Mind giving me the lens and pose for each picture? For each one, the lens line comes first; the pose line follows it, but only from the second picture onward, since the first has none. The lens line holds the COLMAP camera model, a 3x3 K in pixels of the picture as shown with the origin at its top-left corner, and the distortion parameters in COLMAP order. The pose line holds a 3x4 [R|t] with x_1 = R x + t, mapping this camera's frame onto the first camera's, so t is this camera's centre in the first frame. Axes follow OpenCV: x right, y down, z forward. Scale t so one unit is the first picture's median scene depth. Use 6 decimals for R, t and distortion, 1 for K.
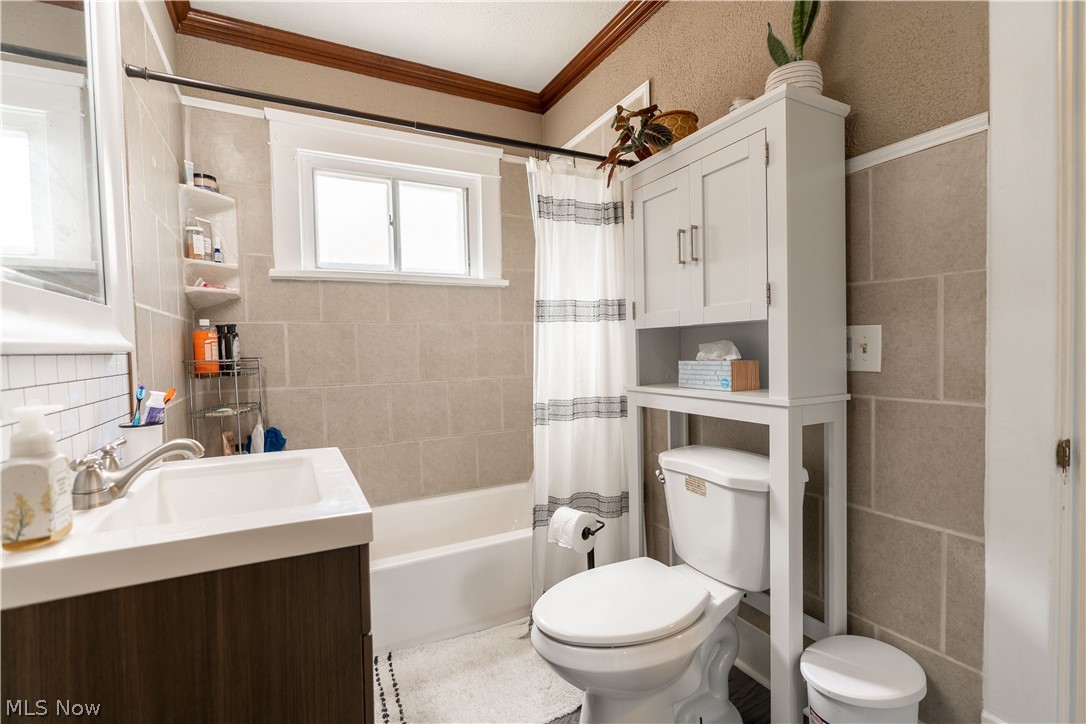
lens RADIAL K [[491.1, 0, 545.5], [0, 491.1, 362.7], [0, 0, 1]] dist [-0.010694, 0.003721]
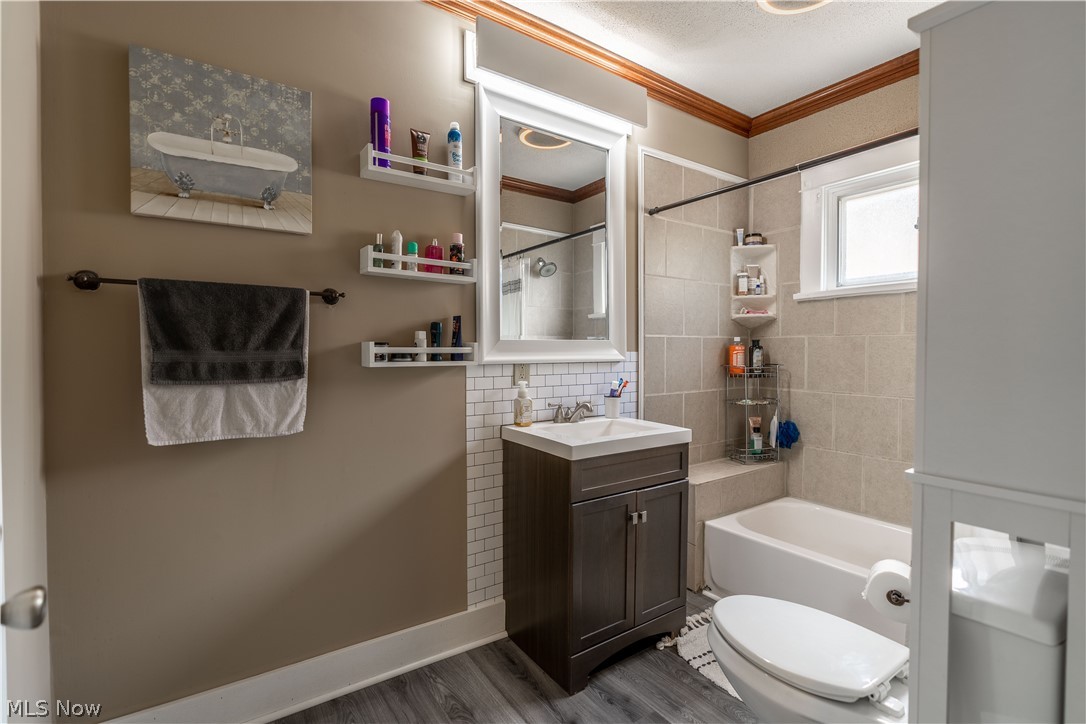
lens RADIAL K [[491.1, 0, 546.5], [0, 491.1, 360.4], [0, 0, 1]] dist [-0.010694, 0.003721]
pose [[0.122057, 0.040424, -0.991700, 0.598968], [-0.034817, 0.998730, 0.036425, -0.045623], [0.991912, 0.030083, 0.123309, 0.224711]]
